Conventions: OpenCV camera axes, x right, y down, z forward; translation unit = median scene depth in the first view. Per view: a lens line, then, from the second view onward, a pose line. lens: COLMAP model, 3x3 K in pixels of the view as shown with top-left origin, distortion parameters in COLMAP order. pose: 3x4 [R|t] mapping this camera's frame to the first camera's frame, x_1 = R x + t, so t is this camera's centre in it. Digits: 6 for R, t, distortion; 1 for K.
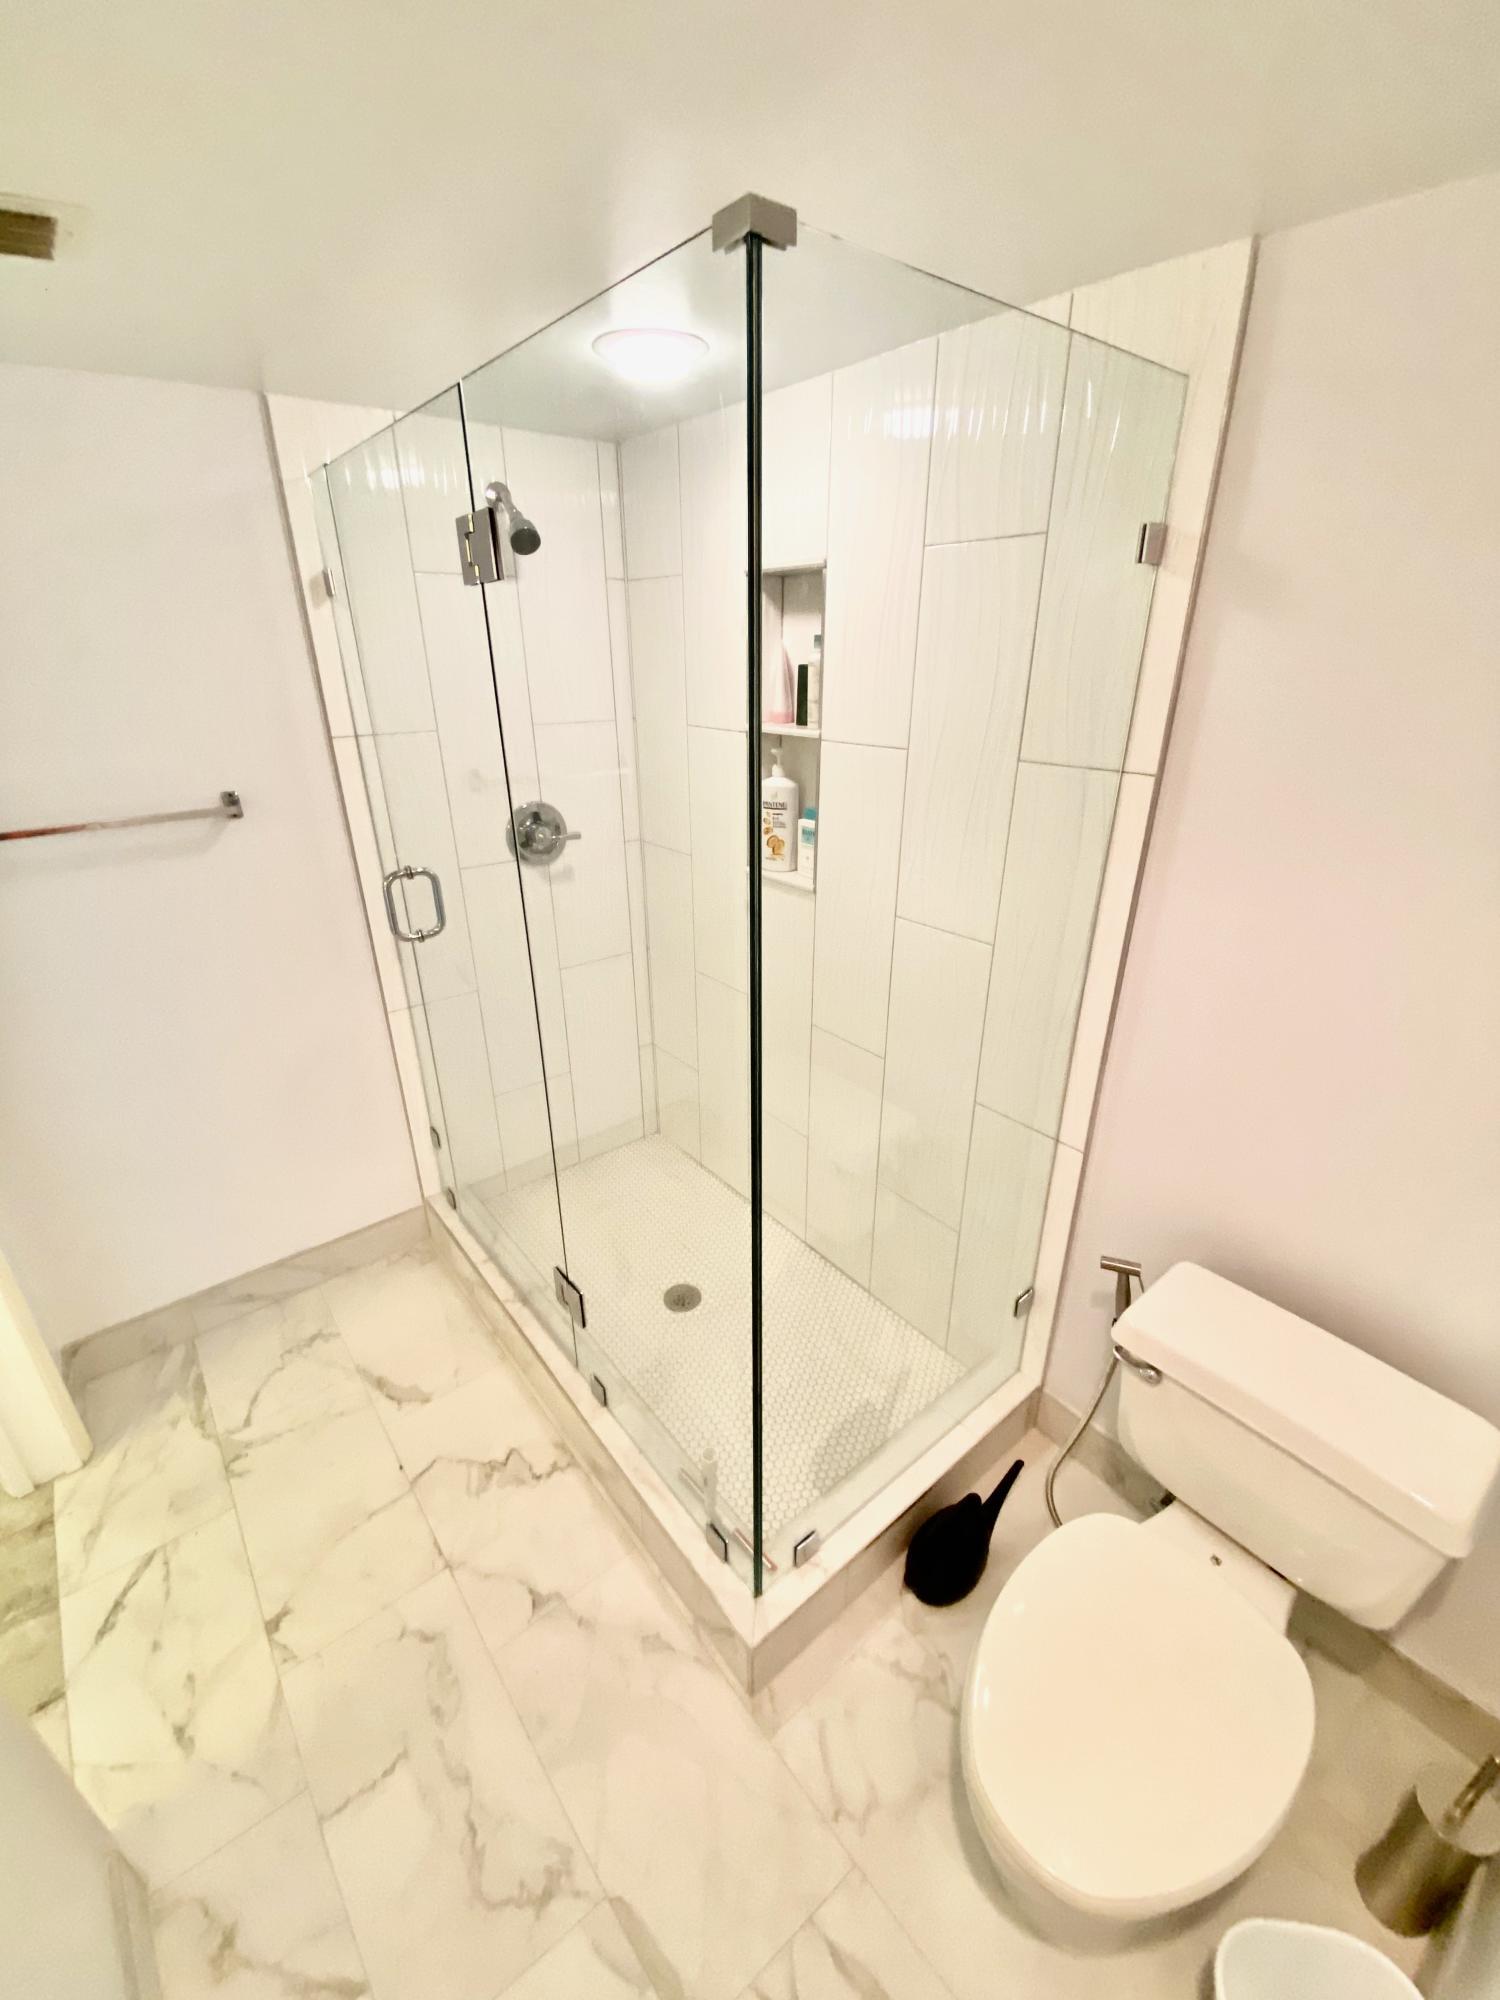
lens RADIAL K [[818.0, 0, 750.0], [0, 818.0, 1000.0], [0, 0, 1]] dist [0.002930, -0.015128]
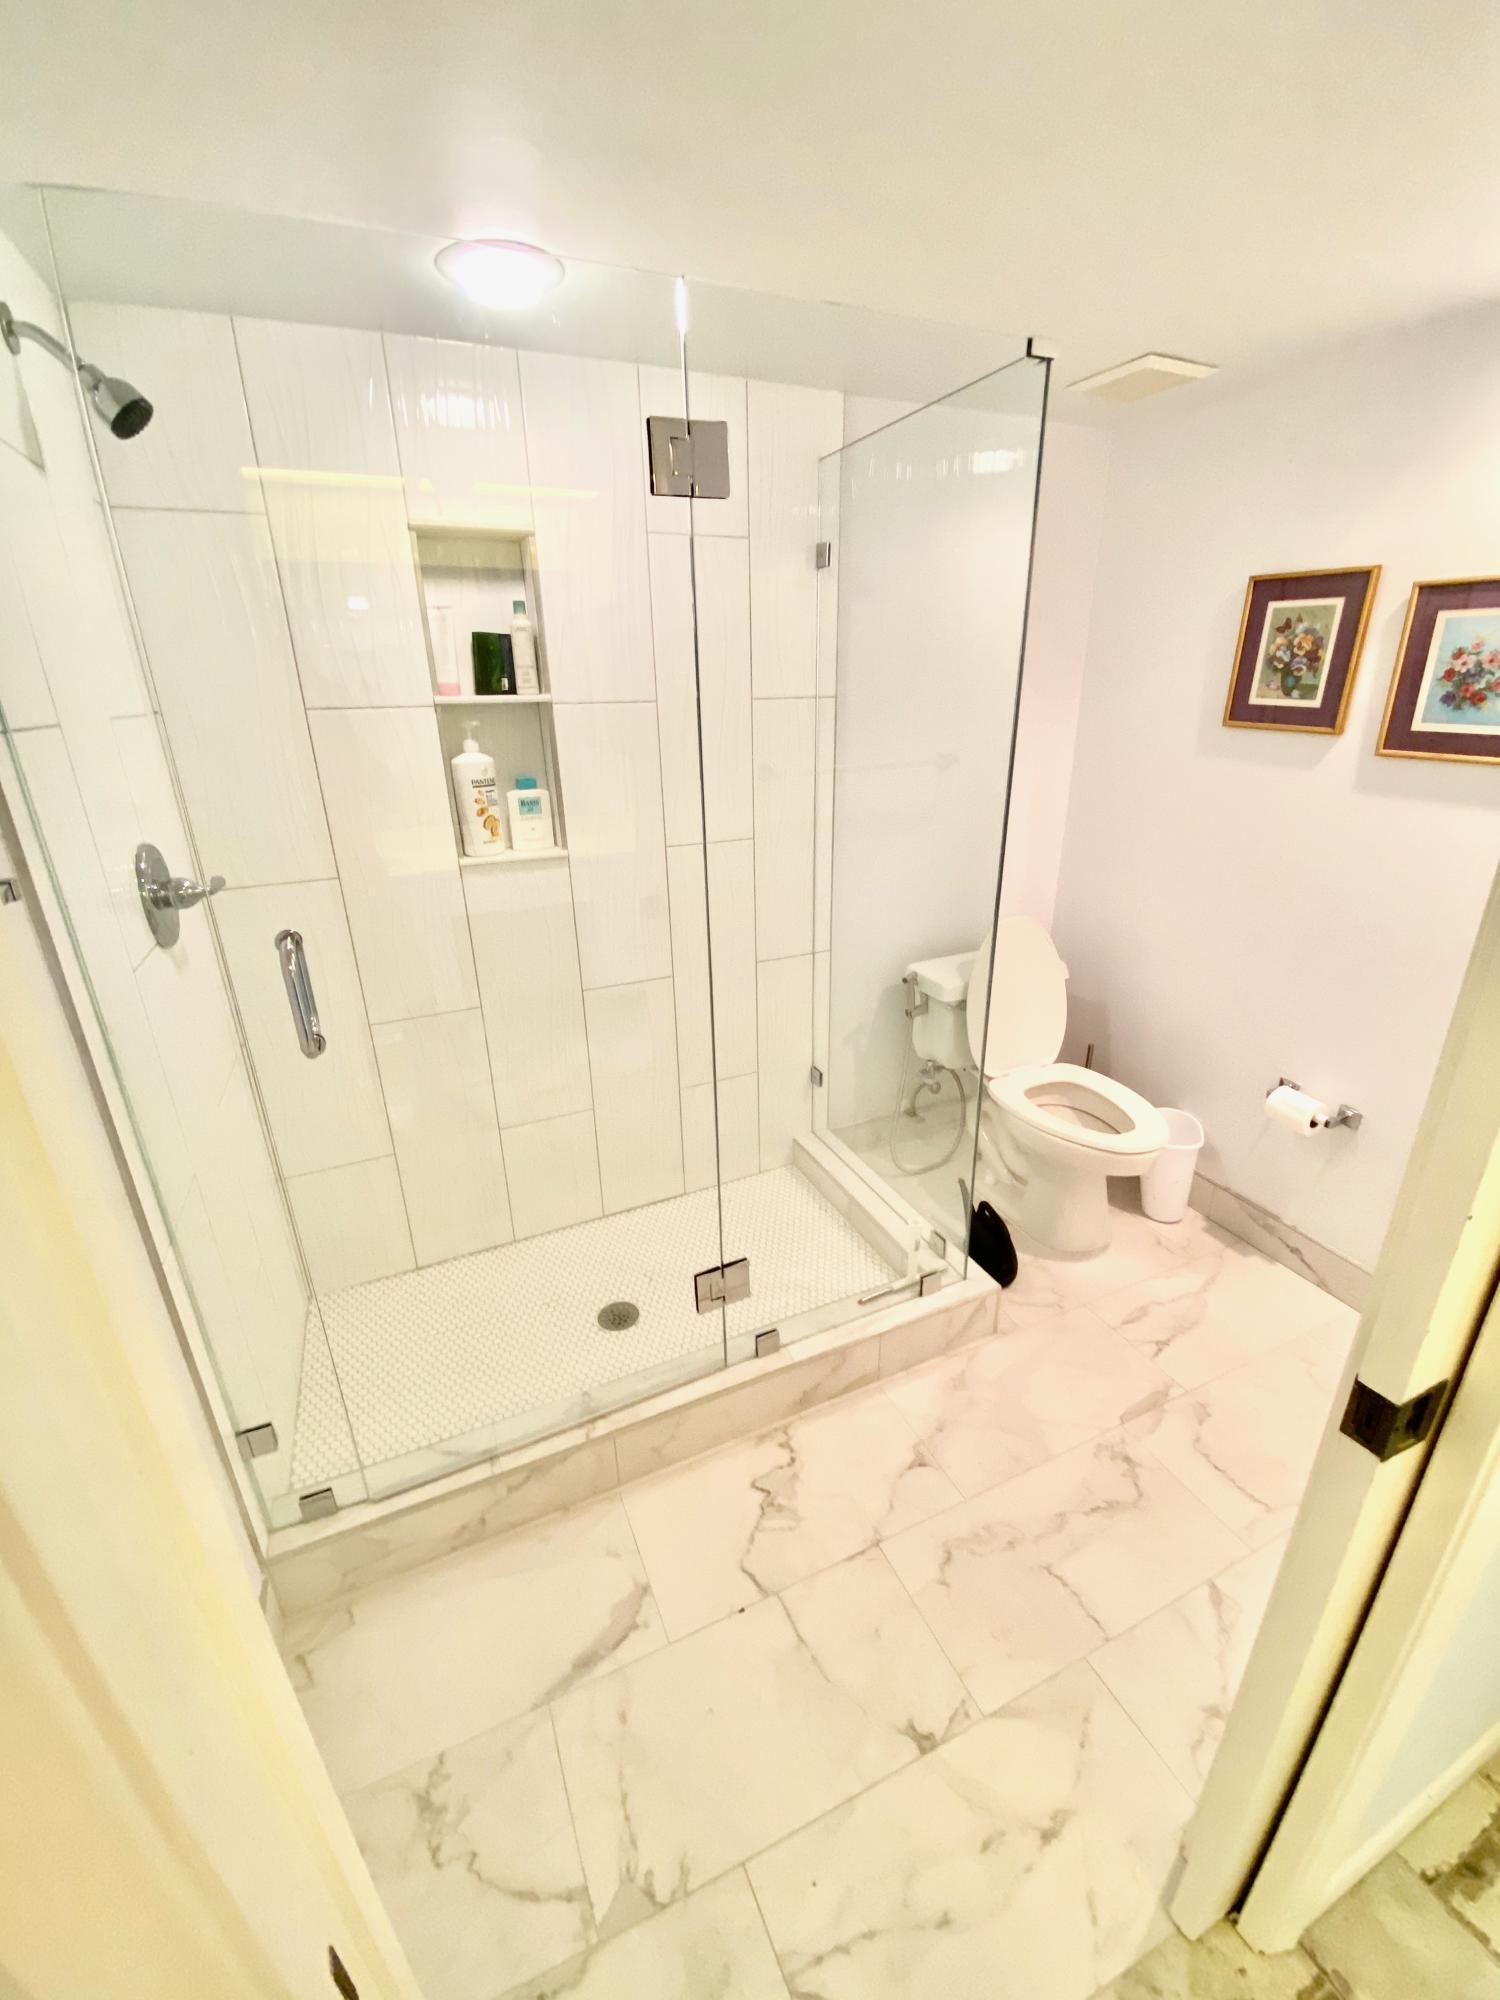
lens RADIAL K [[818.0, 0, 750.0], [0, 818.0, 1000.0], [0, 0, 1]] dist [0.002930, -0.015128]
pose [[0.252099, -0.347974, 0.902973, -1.061596], [0.394501, 0.889008, 0.232452, -0.149288], [-0.883637, 0.297623, 0.361394, 0.607411]]
